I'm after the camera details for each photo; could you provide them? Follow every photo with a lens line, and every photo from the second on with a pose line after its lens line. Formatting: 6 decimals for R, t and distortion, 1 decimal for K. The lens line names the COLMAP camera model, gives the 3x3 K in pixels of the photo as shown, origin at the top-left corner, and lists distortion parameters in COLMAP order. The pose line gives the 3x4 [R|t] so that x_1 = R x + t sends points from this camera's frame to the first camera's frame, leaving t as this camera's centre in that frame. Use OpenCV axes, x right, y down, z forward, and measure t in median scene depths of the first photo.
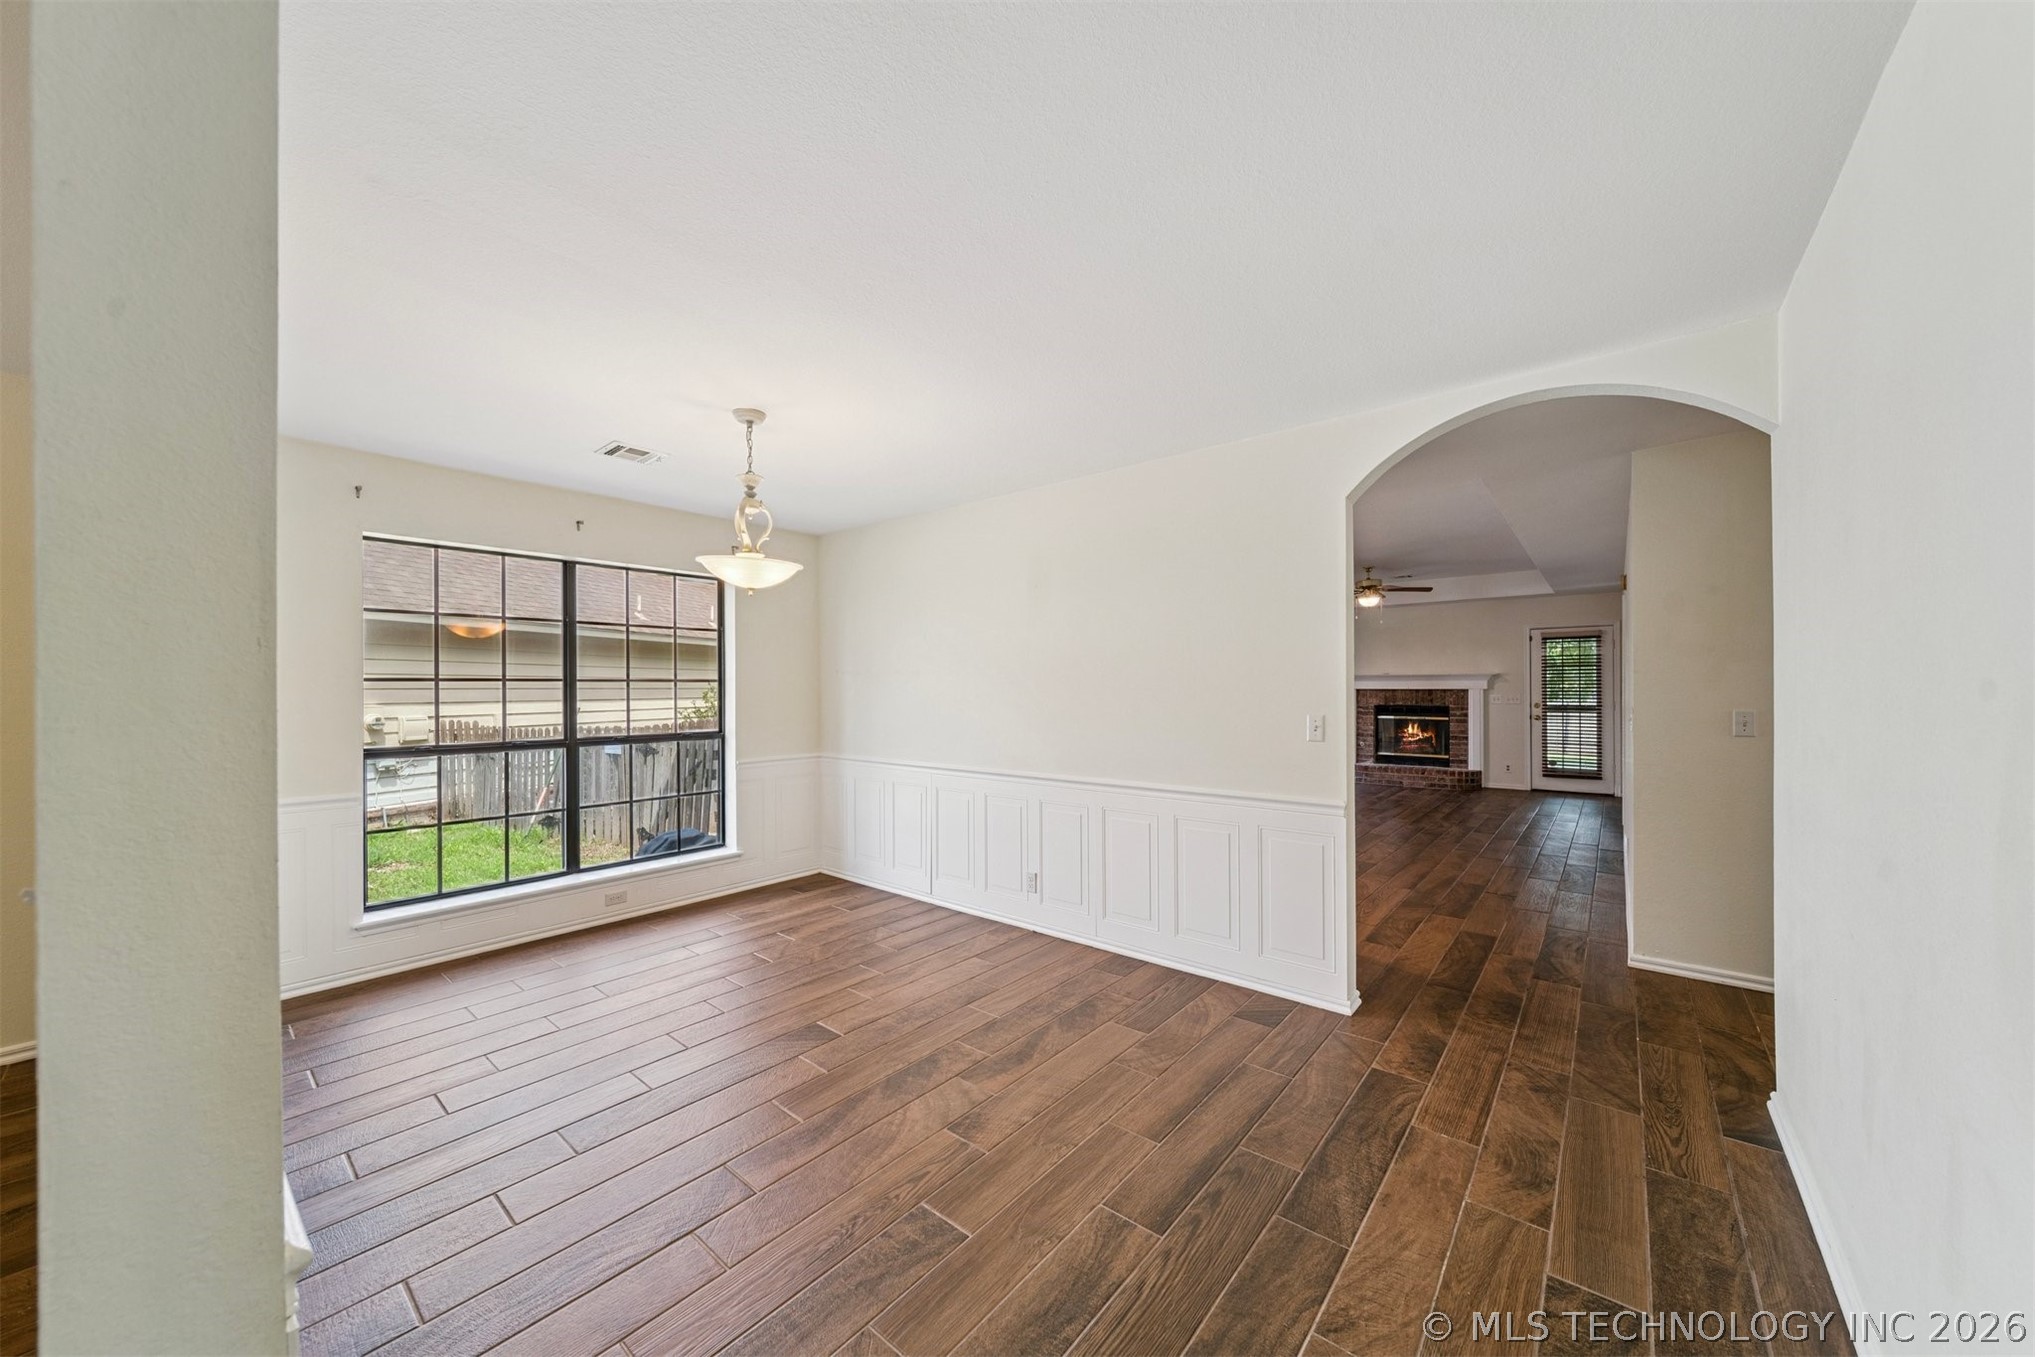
lens RADIAL K [[717.8, 0, 1022.9], [0, 717.8, 687.7], [0, 0, 1]] dist [0.000374, -0.001378]
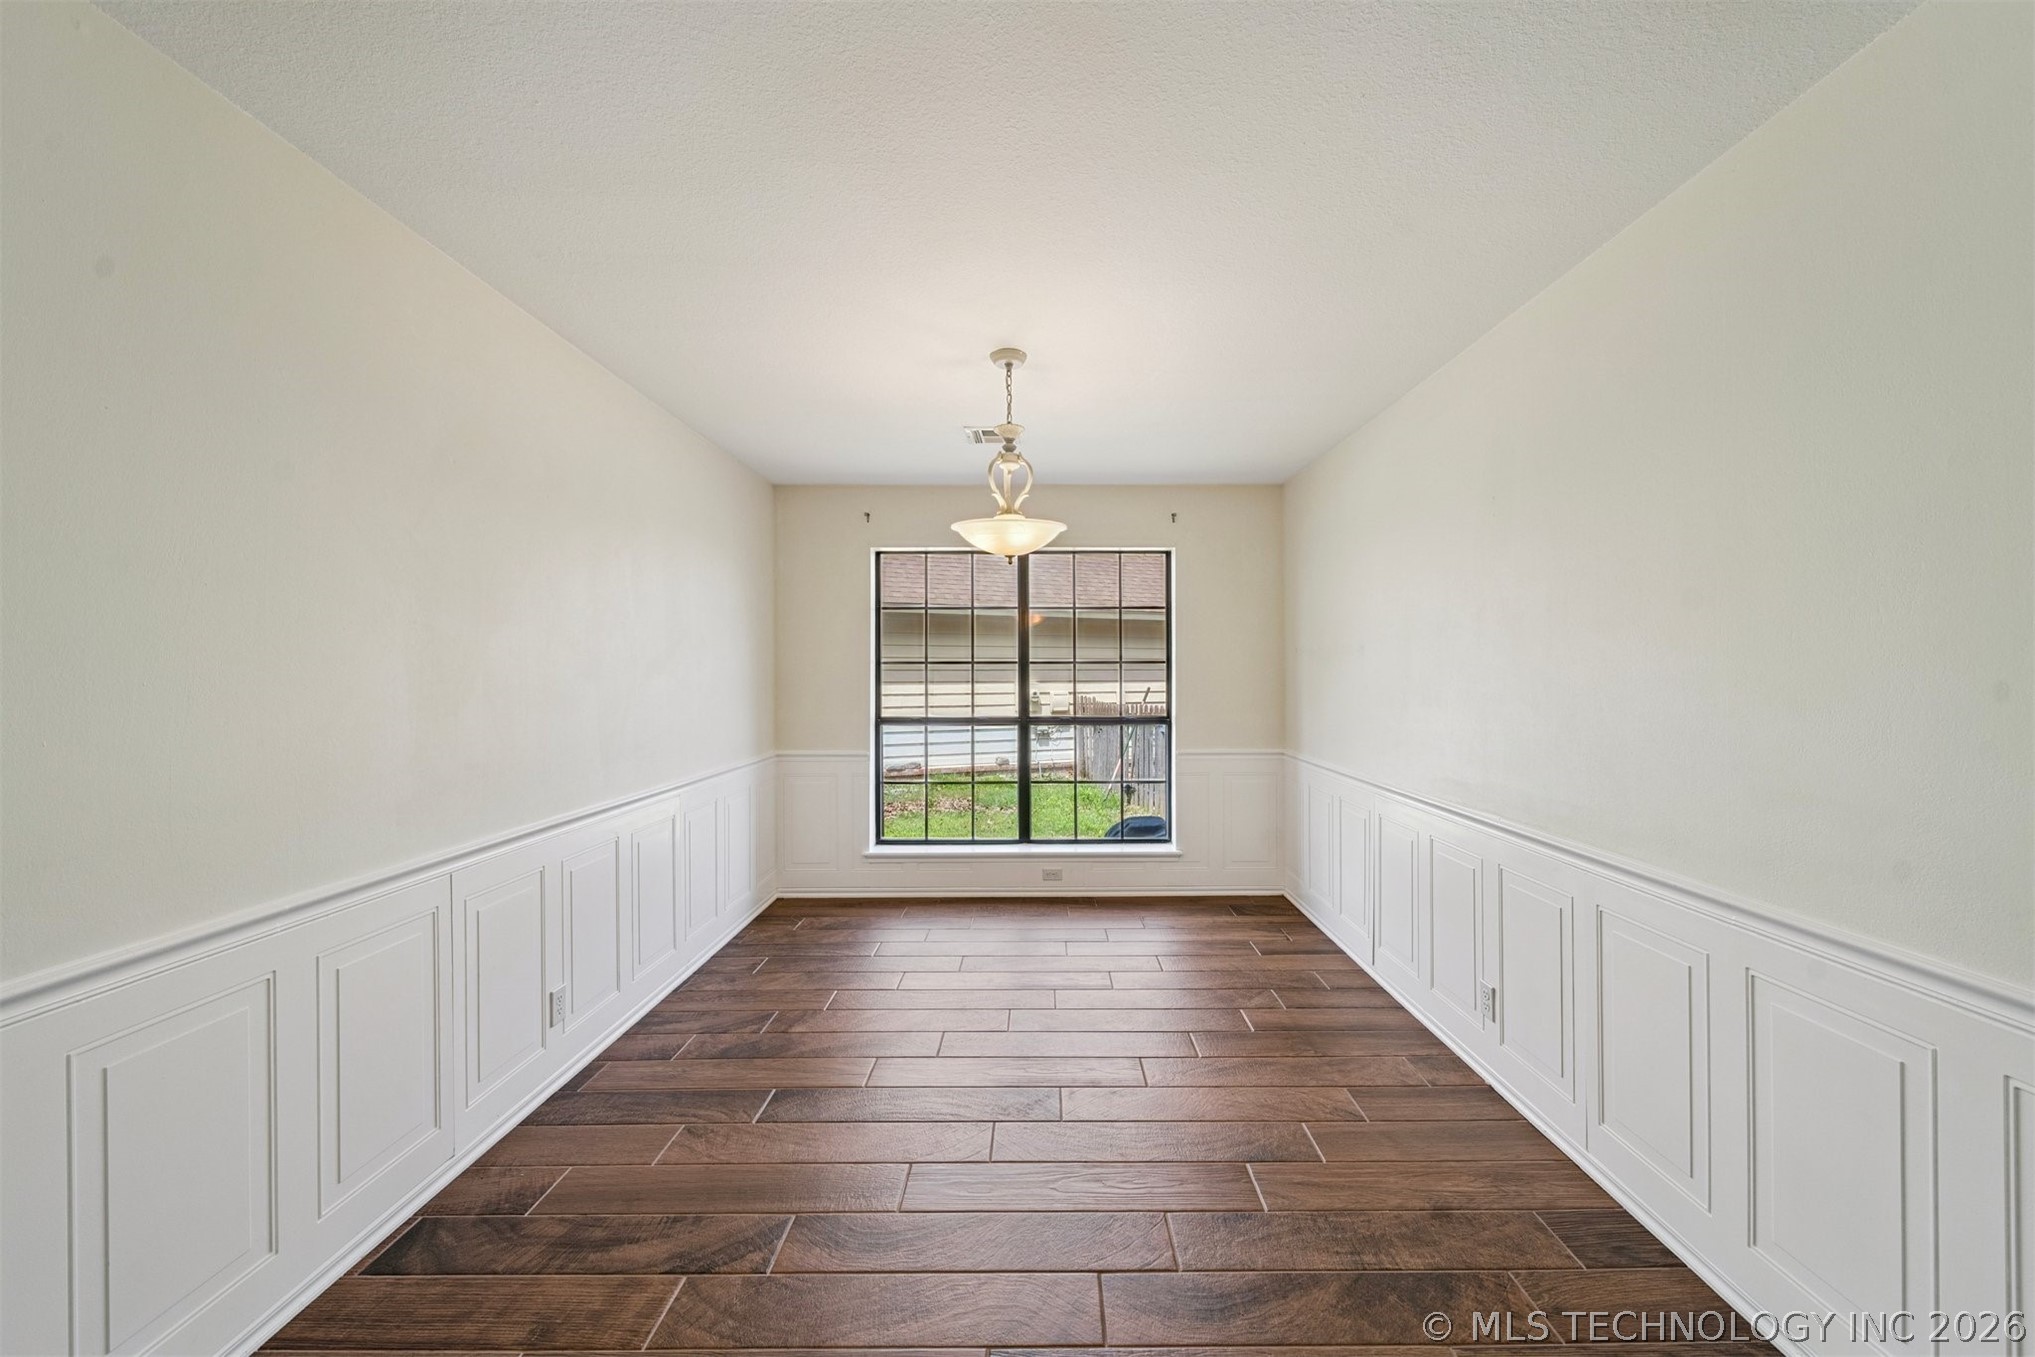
lens RADIAL K [[734.3, 0, 1024.4], [0, 734.3, 670.8], [0, 0, 1]] dist [0.008543, -0.000022]
pose [[0.641047, 0.002248, -0.767498, 0.199672], [-0.000028, 0.999996, 0.002905, -0.000835], [0.767502, -0.001841, 0.641044, 0.277910]]
